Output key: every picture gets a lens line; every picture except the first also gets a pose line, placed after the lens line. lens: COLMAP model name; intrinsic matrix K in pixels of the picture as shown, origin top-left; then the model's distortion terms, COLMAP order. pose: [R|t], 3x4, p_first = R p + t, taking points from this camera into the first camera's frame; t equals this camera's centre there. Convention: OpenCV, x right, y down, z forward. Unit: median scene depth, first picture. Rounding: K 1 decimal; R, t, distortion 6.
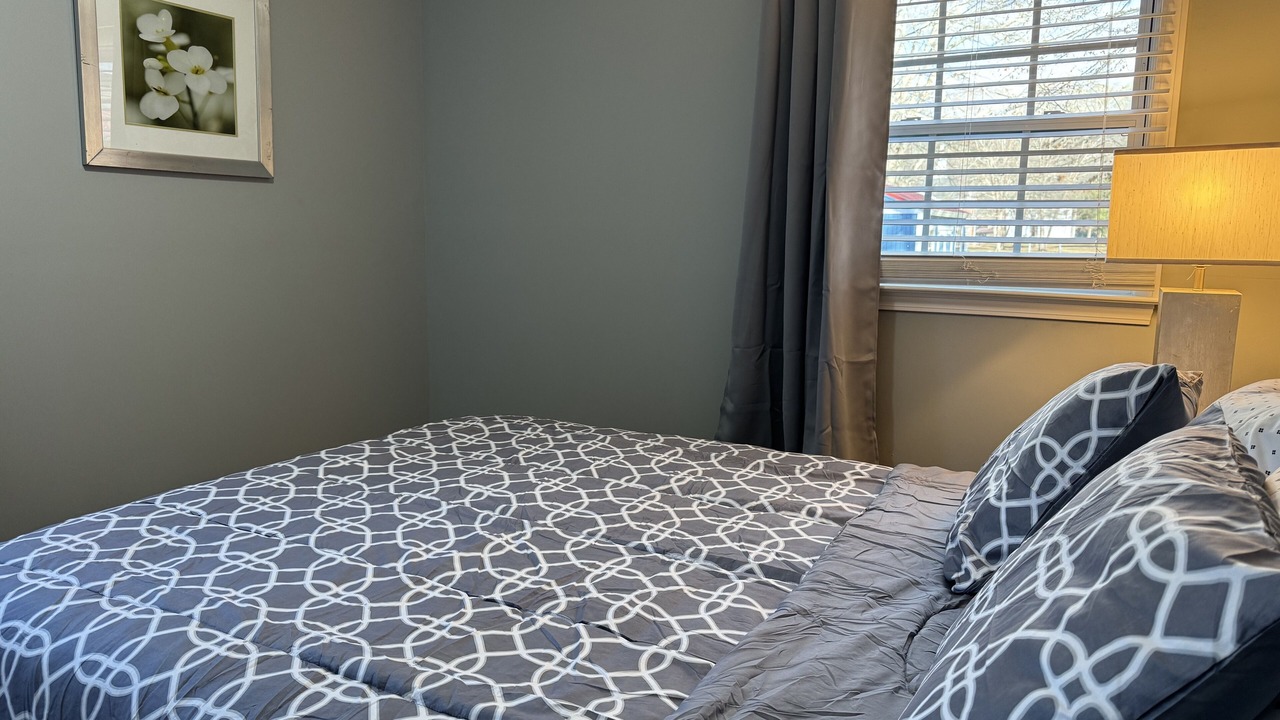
lens RADIAL K [[889.7, 0, 640.0], [0, 889.7, 360.0], [0, 0, 1]] dist [0.197794, -0.283581]
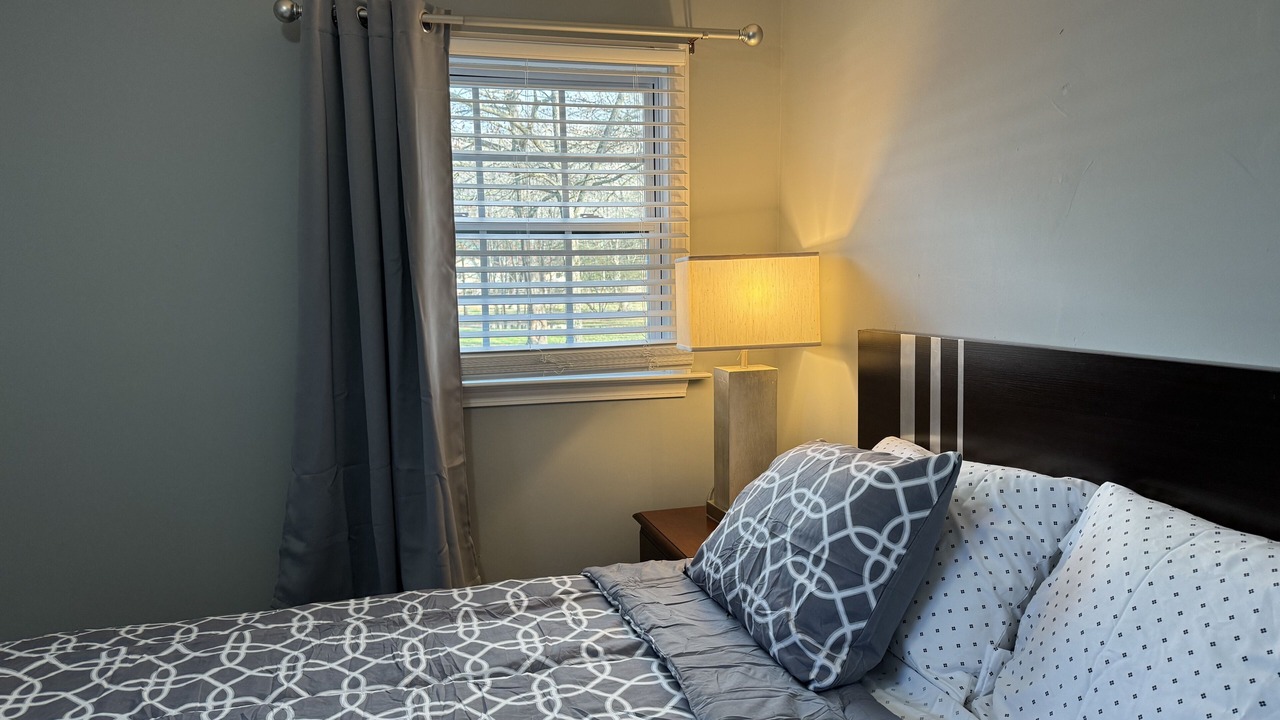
lens RADIAL K [[888.7, 0, 640.0], [0, 888.7, 360.0], [0, 0, 1]] dist [0.086971, -0.130936]
pose [[0.715805, -0.089170, 0.692583, -0.337272], [0.132360, 0.991159, -0.009187, -0.098882], [-0.685641, 0.098246, 0.721280, 0.243869]]
